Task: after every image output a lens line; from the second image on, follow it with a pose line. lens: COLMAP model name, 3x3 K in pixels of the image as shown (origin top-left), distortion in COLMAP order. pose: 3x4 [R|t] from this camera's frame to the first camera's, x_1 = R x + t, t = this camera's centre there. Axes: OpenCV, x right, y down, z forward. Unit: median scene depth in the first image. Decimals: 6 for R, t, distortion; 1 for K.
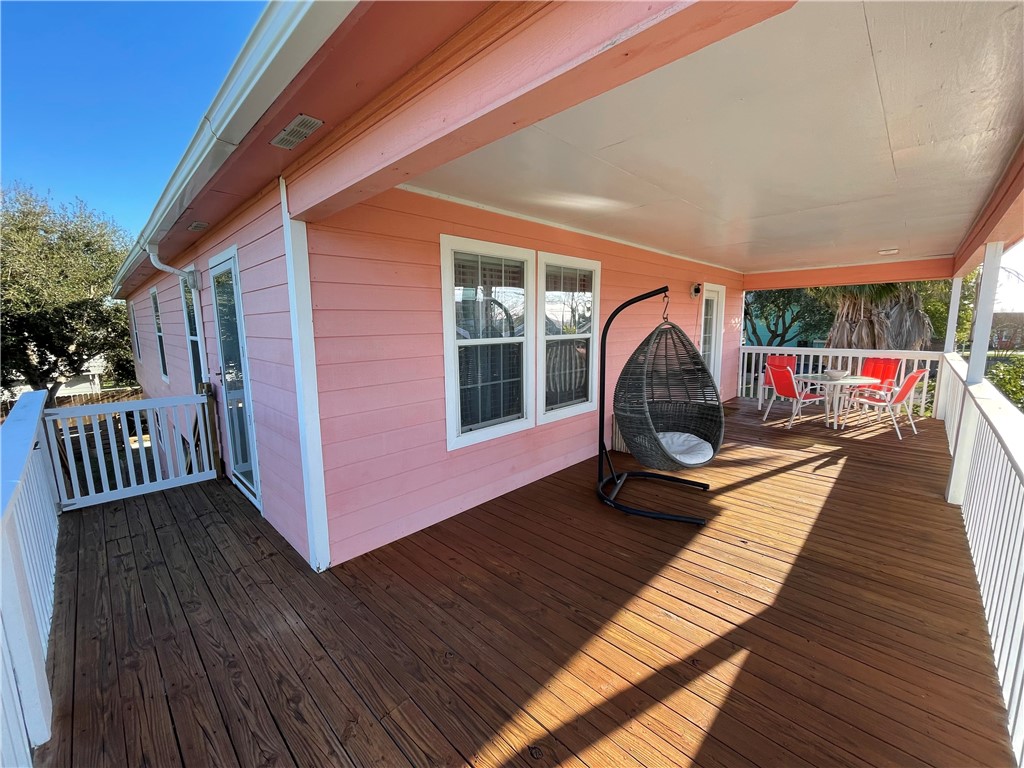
lens RADIAL K [[411.7, 0, 510.3], [0, 411.7, 381.1], [0, 0, 1]] dist [-0.001107, -0.000484]
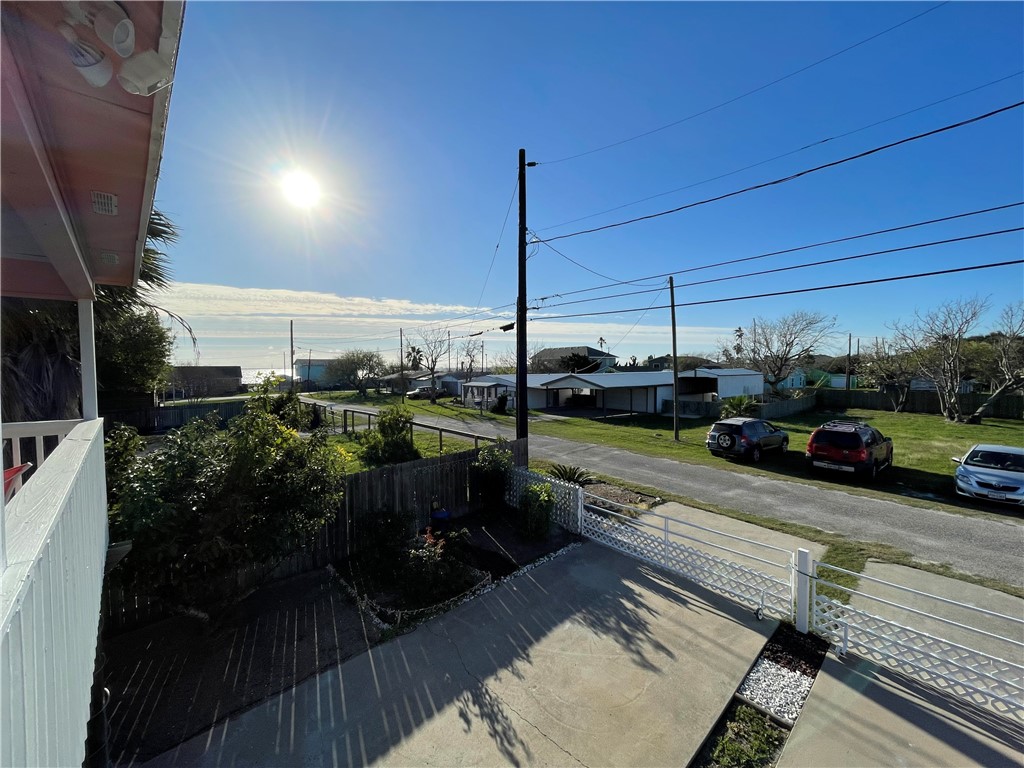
lens RADIAL K [[411.7, 0, 510.3], [0, 411.7, 381.1], [0, 0, 1]] dist [-0.001107, -0.000484]
pose [[0.045465, -0.024566, 0.998664, 0.373086], [0.148446, 0.988765, 0.017564, -0.038215], [-0.987875, 0.147449, 0.048601, 0.278112]]
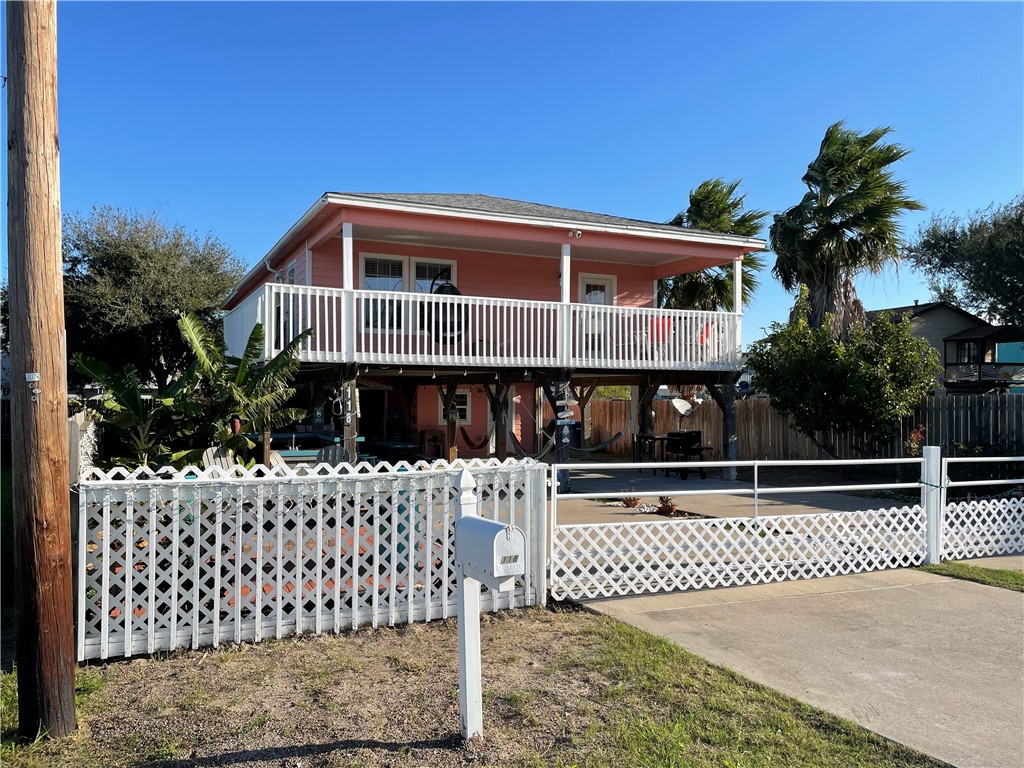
lens RADIAL K [[772.7, 0, 506.0], [0, 772.7, 384.0], [0, 0, 1]] dist [0.079359, -0.098820]
pose [[0.939686, 0.013572, -0.341770, 0.998802], [-0.066620, 0.987338, -0.143962, 0.472927], [0.335489, 0.158048, 0.928692, -1.322828]]
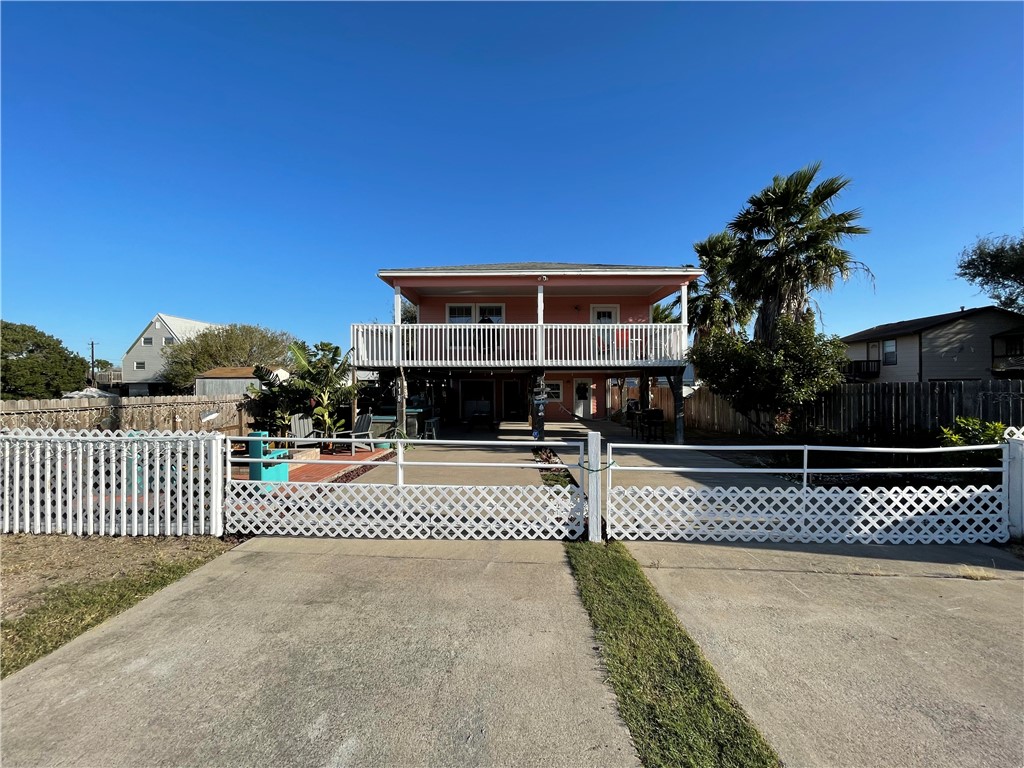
lens RADIAL K [[411.7, 0, 510.3], [0, 411.7, 381.1], [0, 0, 1]] dist [-0.001107, -0.000484]
pose [[0.706820, 0.009271, -0.707333, 1.491489], [-0.110332, 0.989122, -0.097287, 0.368933], [0.698736, 0.146805, 0.700154, -0.679632]]
